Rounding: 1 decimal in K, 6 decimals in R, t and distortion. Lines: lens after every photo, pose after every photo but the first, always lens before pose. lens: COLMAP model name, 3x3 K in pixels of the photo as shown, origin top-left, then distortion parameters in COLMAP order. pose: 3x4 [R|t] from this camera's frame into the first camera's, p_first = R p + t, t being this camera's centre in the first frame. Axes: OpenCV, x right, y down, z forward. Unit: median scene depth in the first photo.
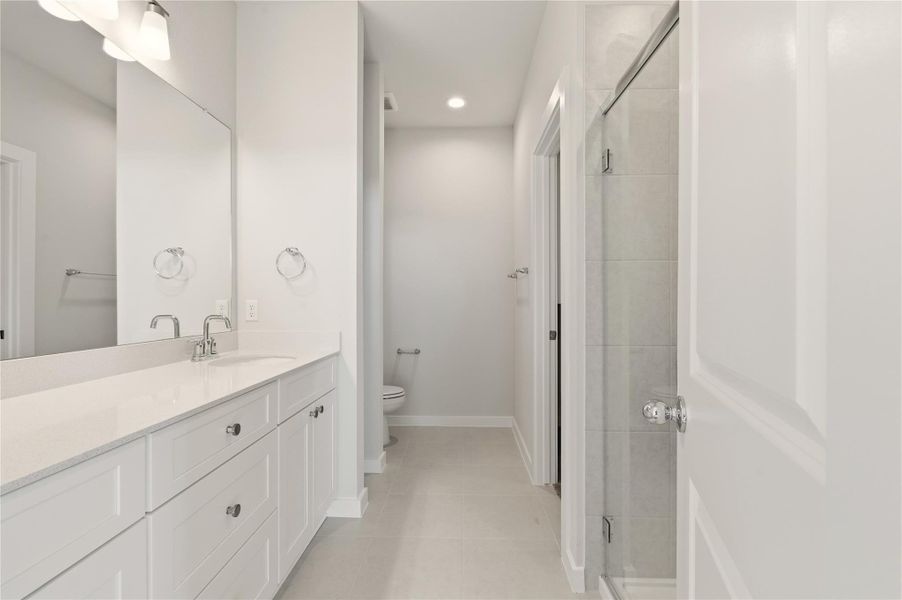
lens RADIAL K [[408.7, 0, 453.6], [0, 408.7, 301.5], [0, 0, 1]] dist [0.002342, -0.001129]
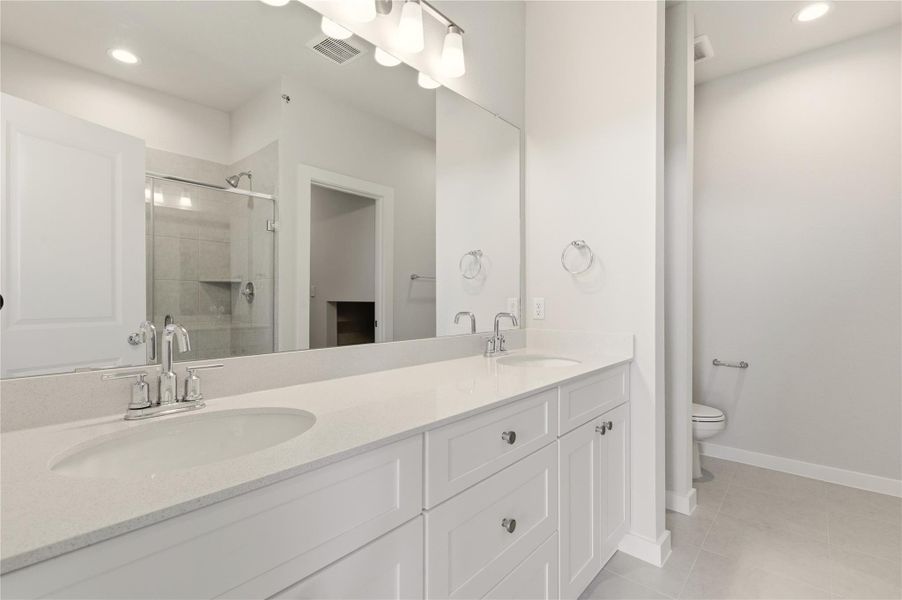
lens RADIAL K [[408.7, 0, 453.6], [0, 408.7, 301.5], [0, 0, 1]] dist [0.002342, -0.001129]
pose [[0.766366, 0.000746, -0.642403, -0.023956], [0.001601, 0.999994, 0.003072, 0.001746], [0.642402, -0.003383, 0.766361, 0.129938]]
